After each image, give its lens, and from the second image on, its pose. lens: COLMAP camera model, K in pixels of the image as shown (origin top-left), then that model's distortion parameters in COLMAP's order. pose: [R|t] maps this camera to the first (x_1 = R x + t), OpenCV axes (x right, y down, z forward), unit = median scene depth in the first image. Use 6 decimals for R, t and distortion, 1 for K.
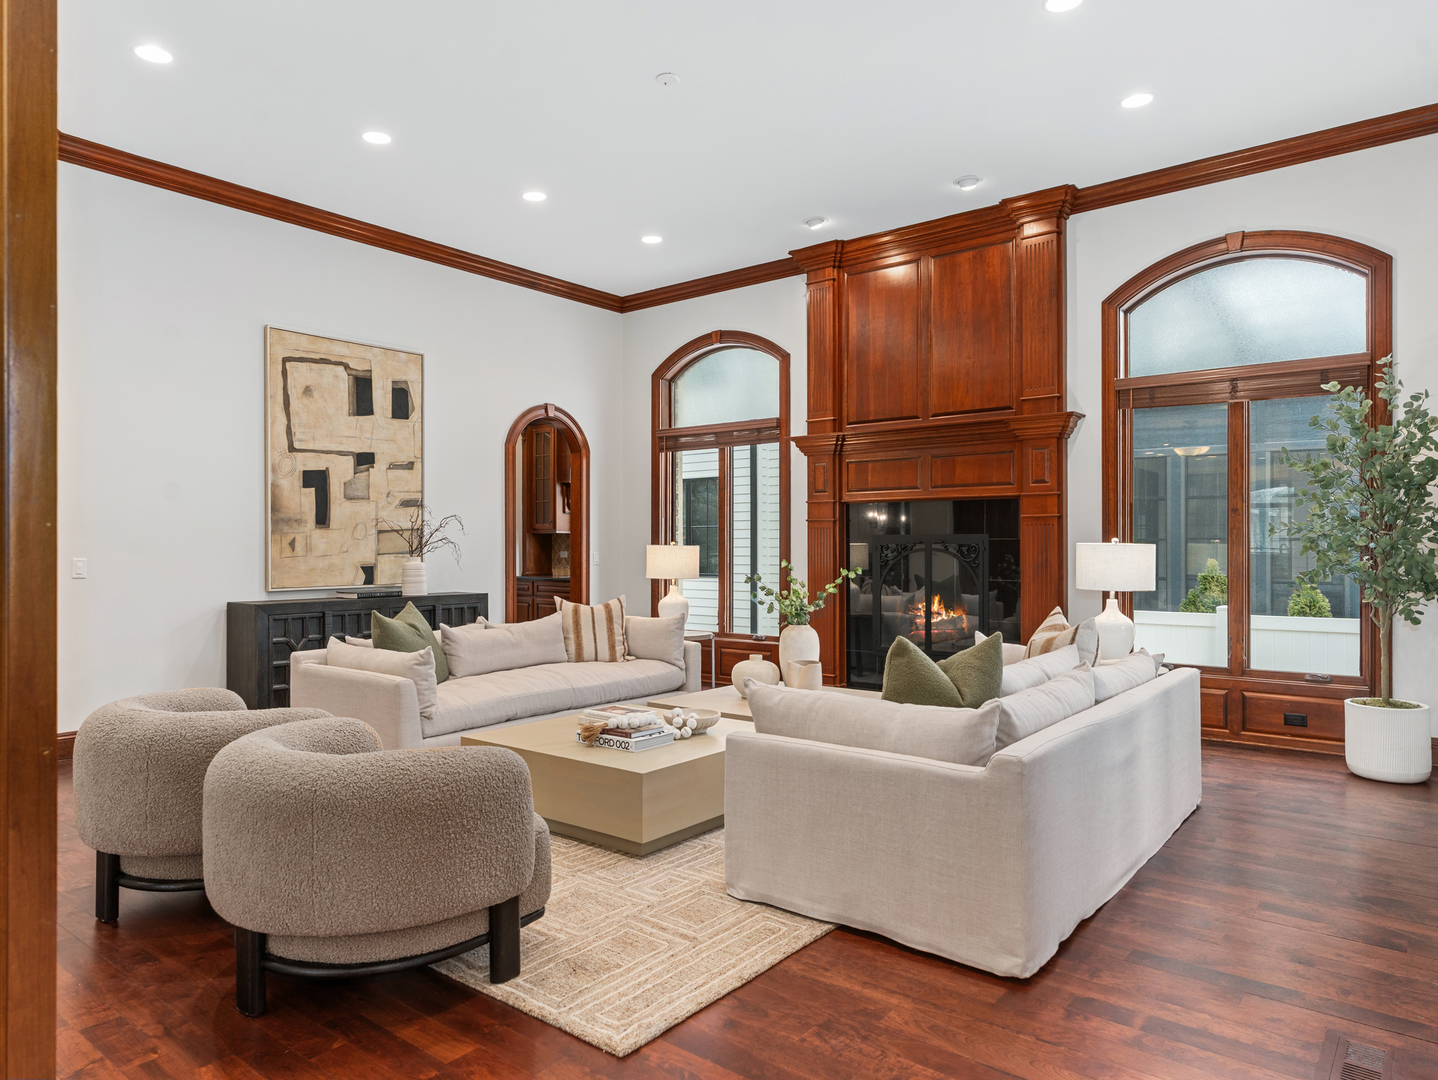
lens RADIAL K [[932.3, 0, 719.7], [0, 932.3, 540.3], [0, 0, 1]] dist [0.005526, -0.001905]
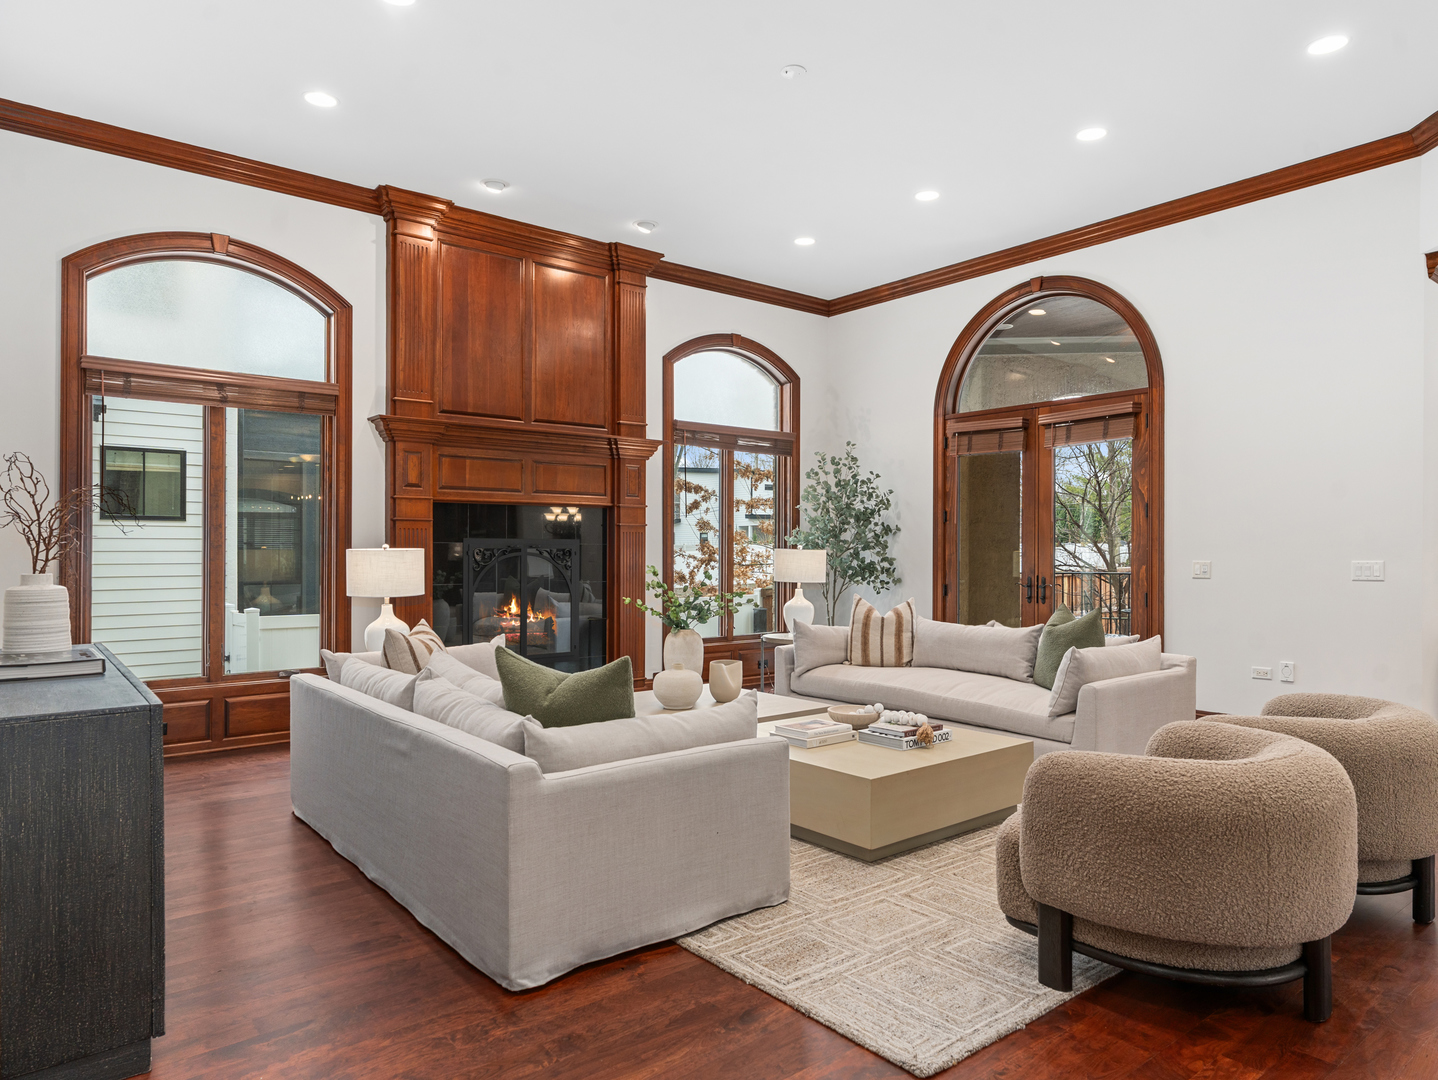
lens RADIAL K [[932.3, 0, 736.9], [0, 932.3, 512.0], [0, 0, 1]] dist [0.005526, -0.001905]
pose [[0.192962, 0.041332, 0.980335, -0.758046], [-0.006409, 0.999144, -0.040863, 0.003762], [-0.981185, 0.001602, 0.193062, 0.643356]]
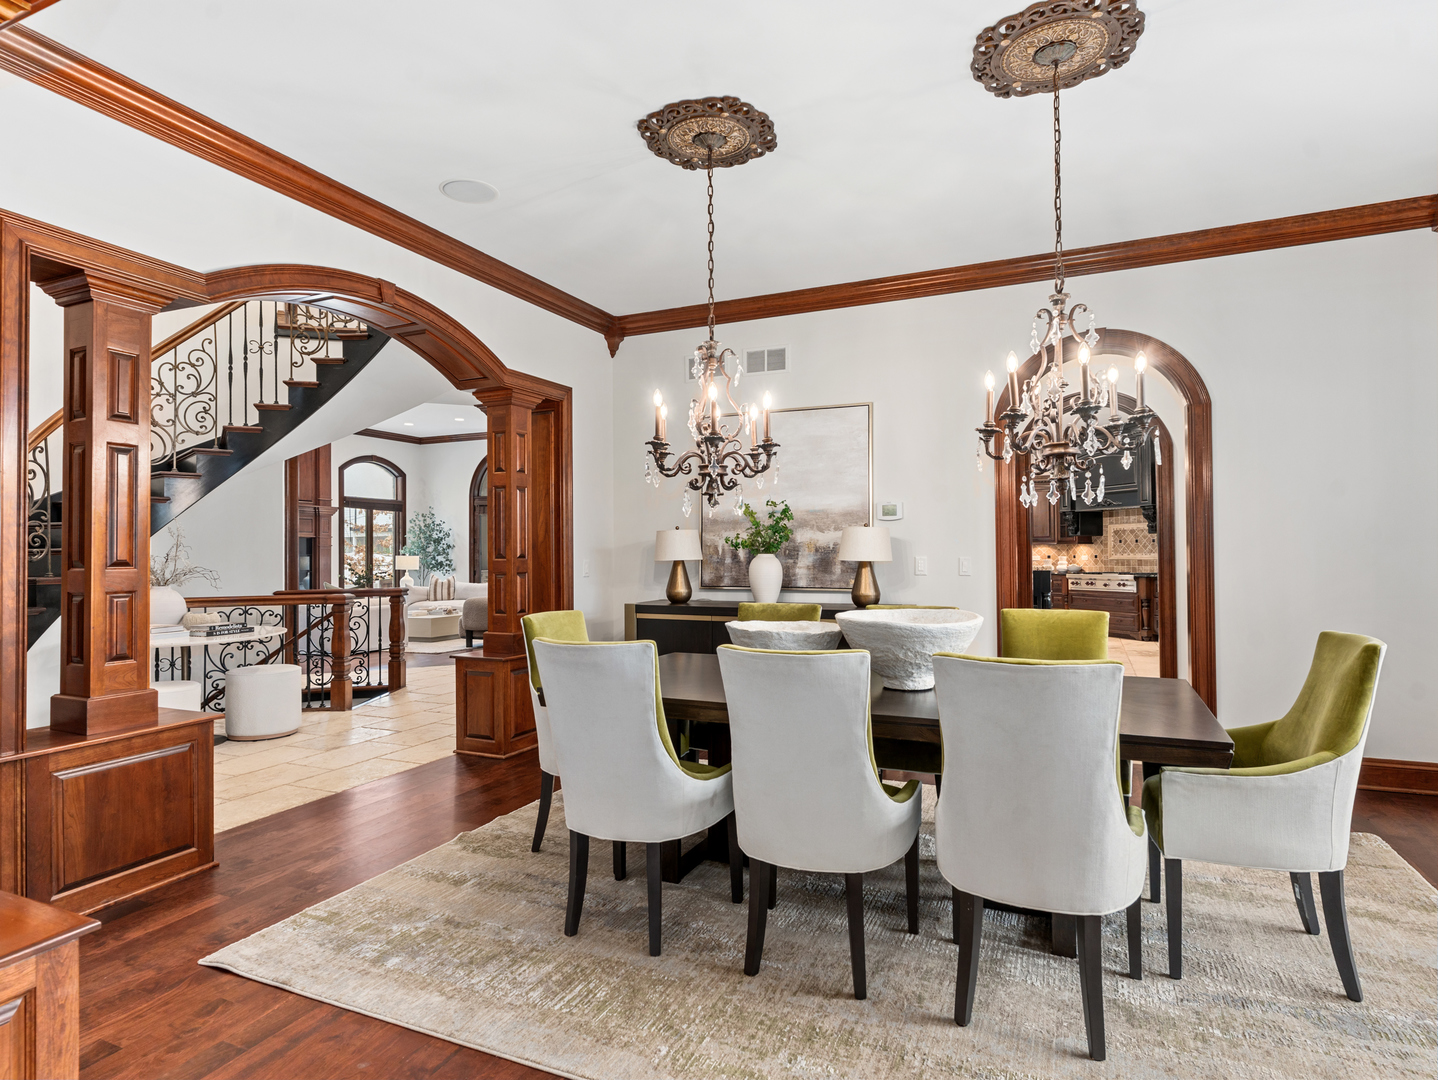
lens RADIAL K [[806.7, 0, 714.4], [0, 806.7, 534.2], [0, 0, 1]] dist [0.002237, -0.003015]
pose [[-0.247971, 0.026248, 0.968412, -2.080189], [0.005723, 0.999655, -0.025630, 0.004124], [-0.968751, -0.000813, -0.248035, 0.509422]]
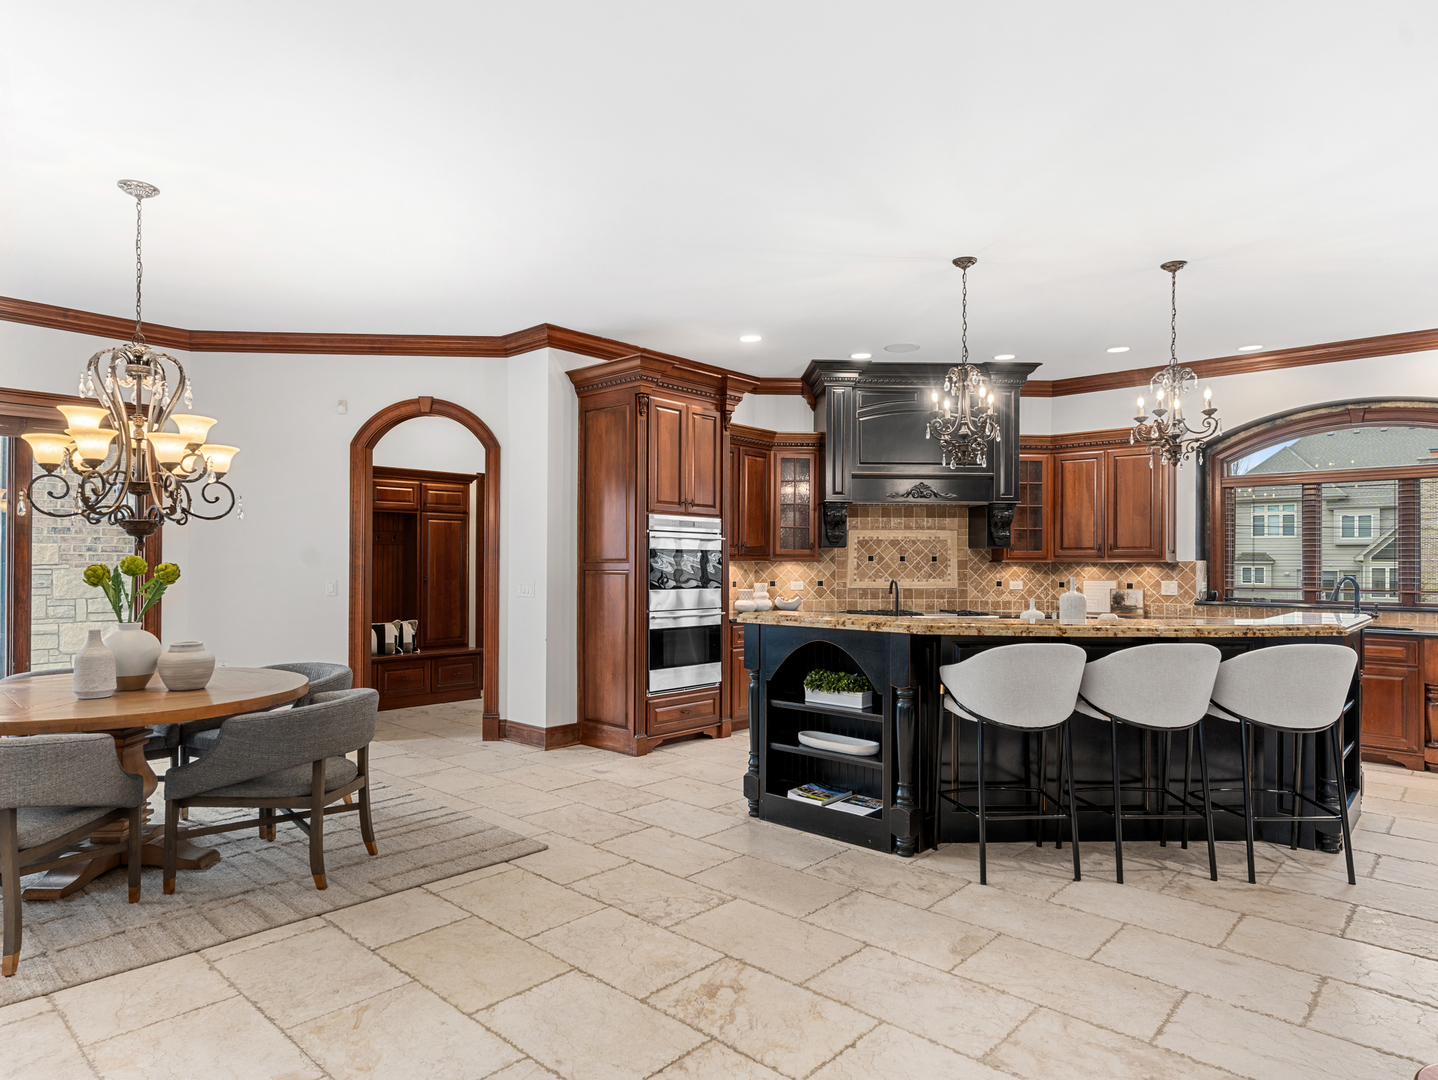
lens RADIAL K [[855.6, 0, 712.5], [0, 855.6, 556.6], [0, 0, 1]] dist [0.000766, 0.001385]
pose [[-0.997629, -0.002635, 0.068767, -0.347312], [-0.003321, 0.999946, -0.009866, -0.012053], [-0.068738, -0.010071, -0.997584, 0.338342]]
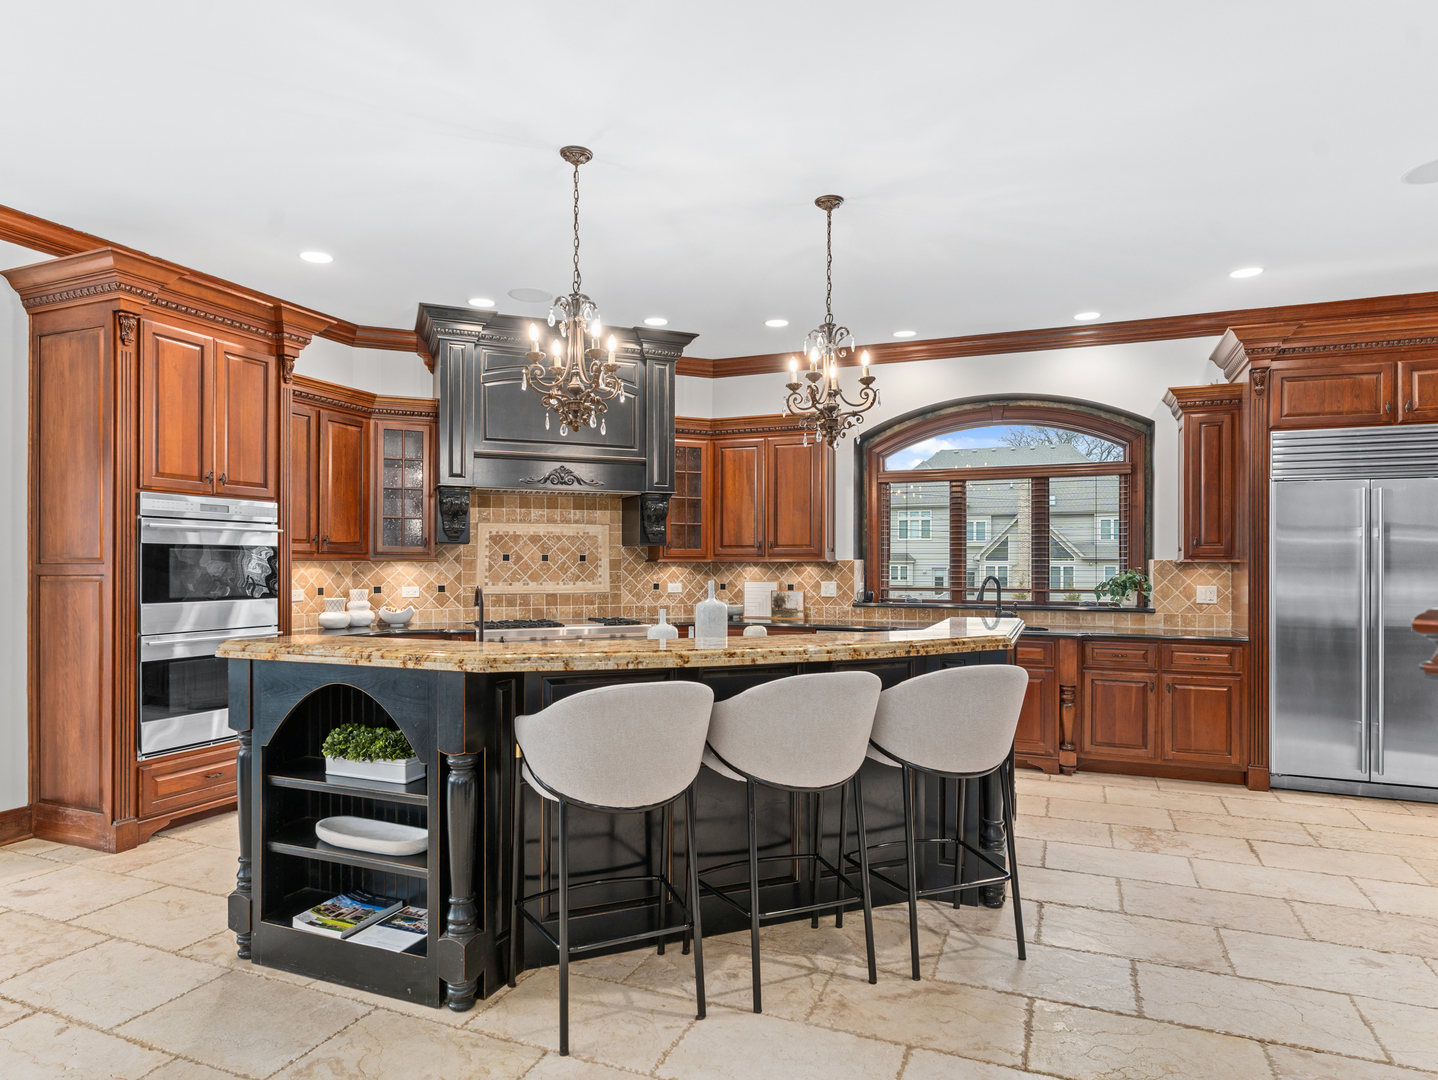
lens RADIAL K [[855.6, 0, 715.1], [0, 855.6, 558.2], [0, 0, 1]] dist [0.000766, 0.001385]
pose [[-0.960409, -0.001818, -0.278589, -0.443171], [0.000586, 0.999963, -0.008546, -0.012757], [0.278594, -0.008371, -0.960372, 0.142028]]
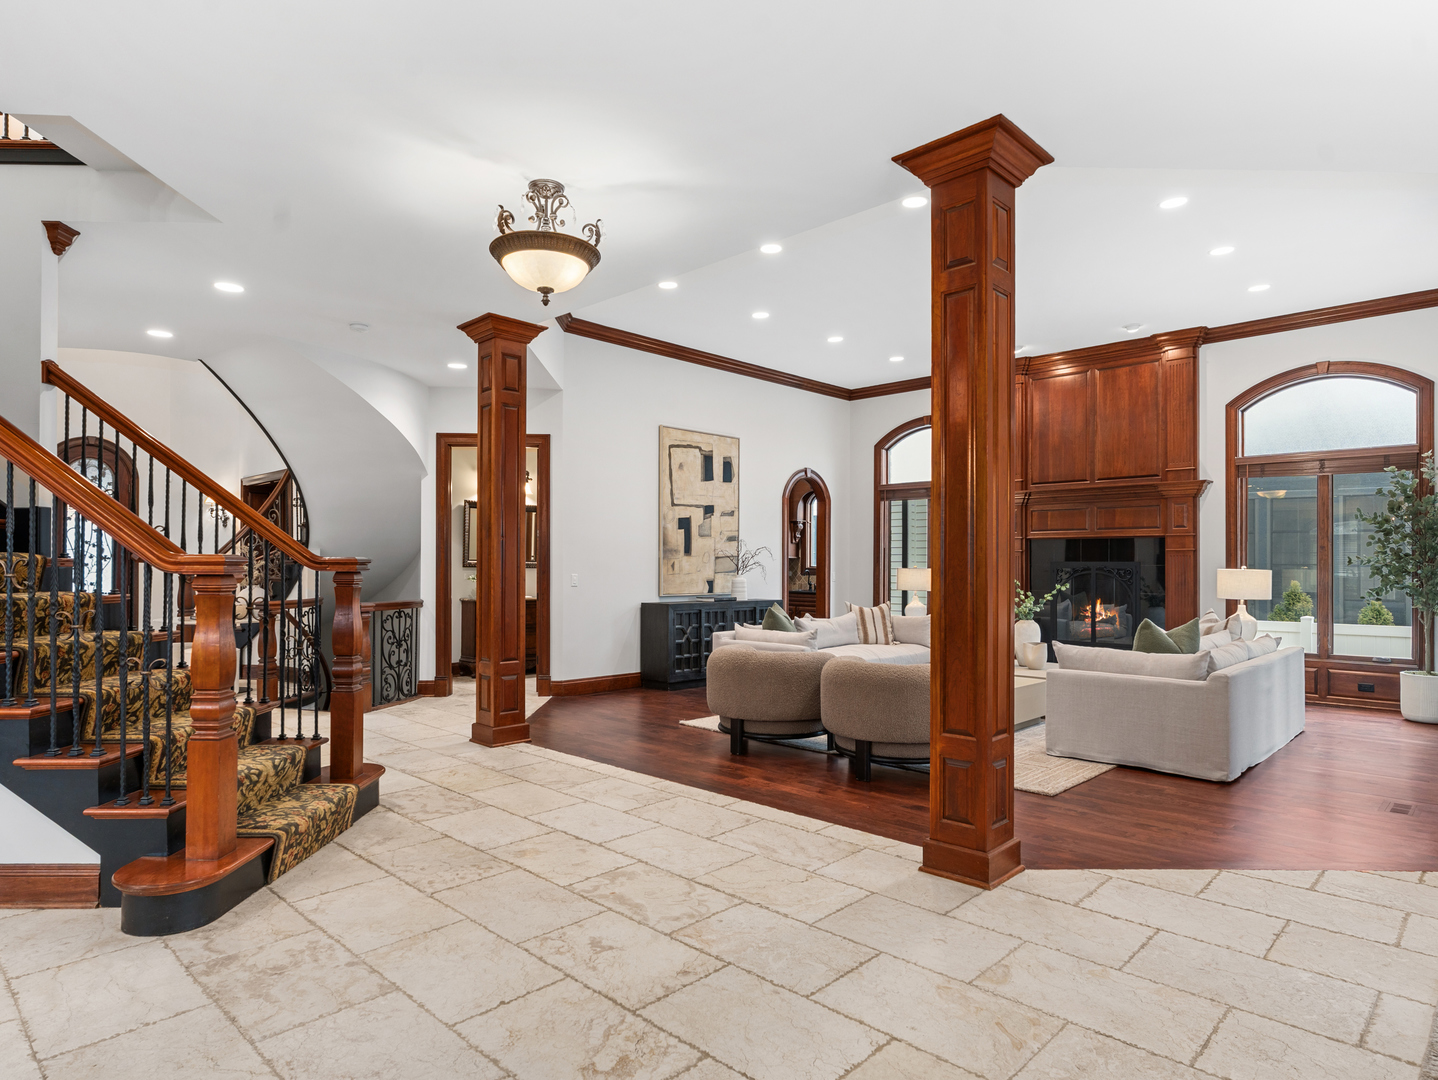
lens RADIAL K [[855.6, 0, 718.8], [0, 855.6, 553.4], [0, 0, 1]] dist [0.000766, 0.001385]
pose [[0.995711, 0.004936, -0.092390, -0.252014], [-0.005713, 0.999950, -0.008146, -0.005439], [0.092345, 0.008639, 0.995690, -0.402230]]
